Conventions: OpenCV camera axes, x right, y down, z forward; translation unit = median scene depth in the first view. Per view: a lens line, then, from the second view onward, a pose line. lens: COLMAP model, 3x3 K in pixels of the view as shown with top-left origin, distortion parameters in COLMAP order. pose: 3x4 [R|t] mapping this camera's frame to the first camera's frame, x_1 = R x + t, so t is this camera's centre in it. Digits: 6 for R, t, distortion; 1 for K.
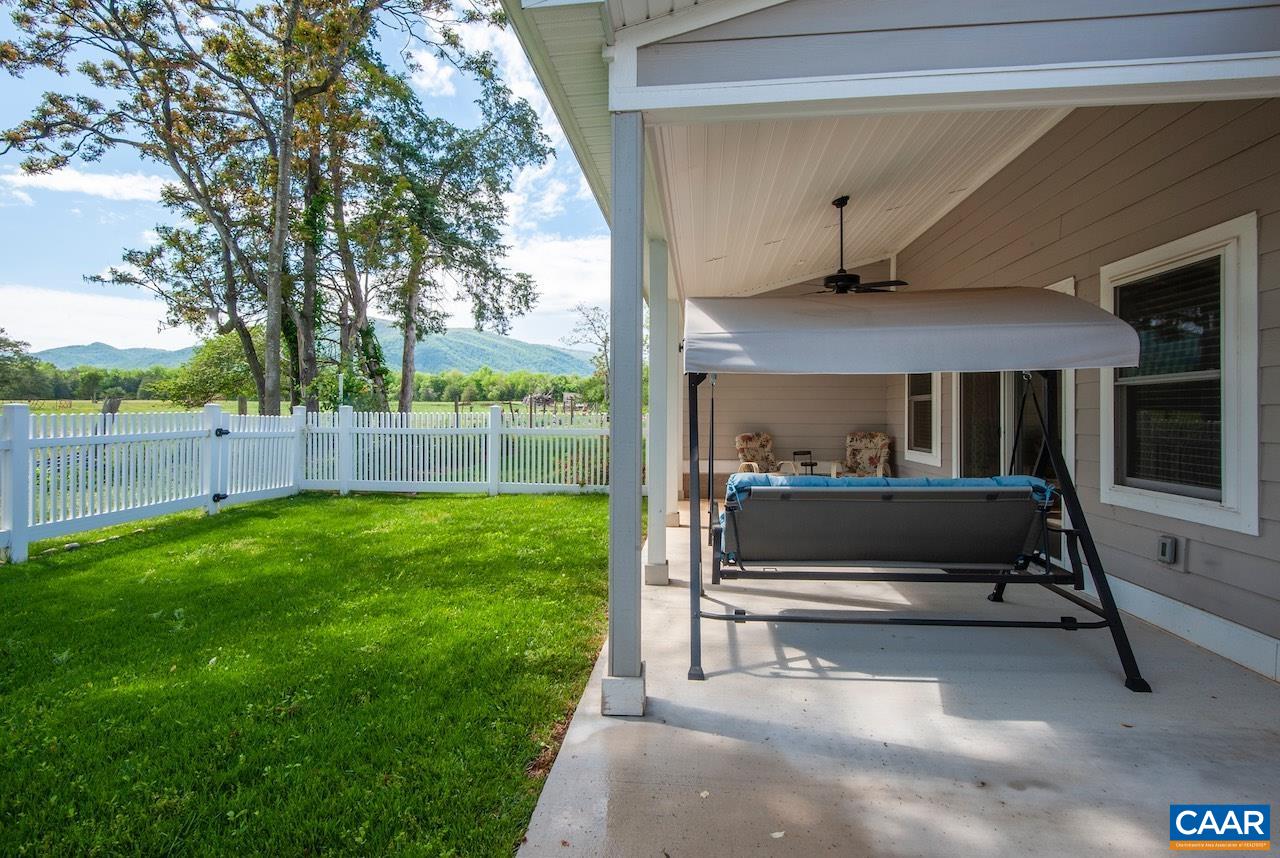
lens RADIAL K [[575.0, 0, 640.0], [0, 575.0, 429.0], [0, 0, 1]] dist [0.000210, -0.000255]
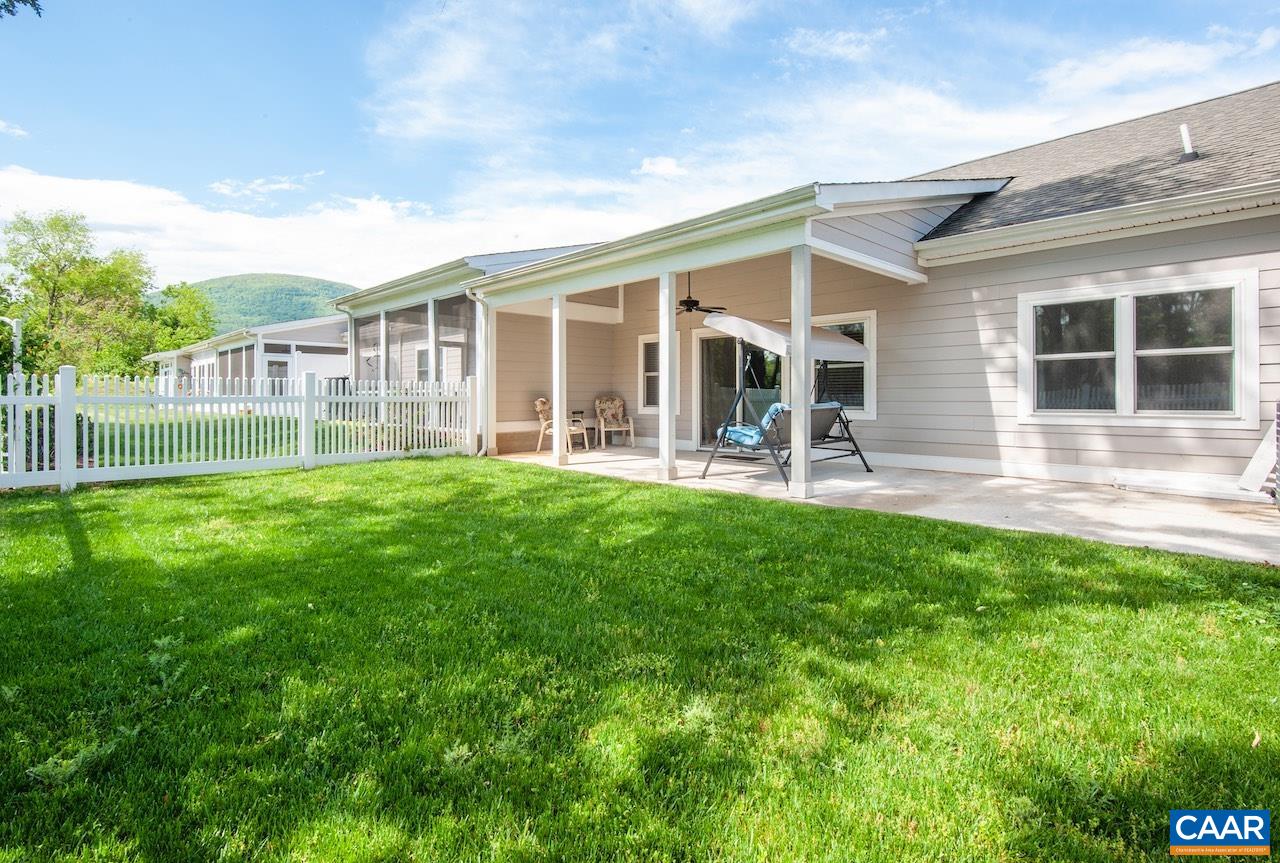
lens RADIAL K [[590.7, 0, 621.6], [0, 590.7, 407.5], [0, 0, 1]] dist [0.081767, -0.000007]
pose [[0.664473, -0.017861, 0.747099, -0.692988], [0.018332, 0.999803, 0.007598, 0.020819], [-0.747087, 0.008648, 0.664670, -0.015828]]
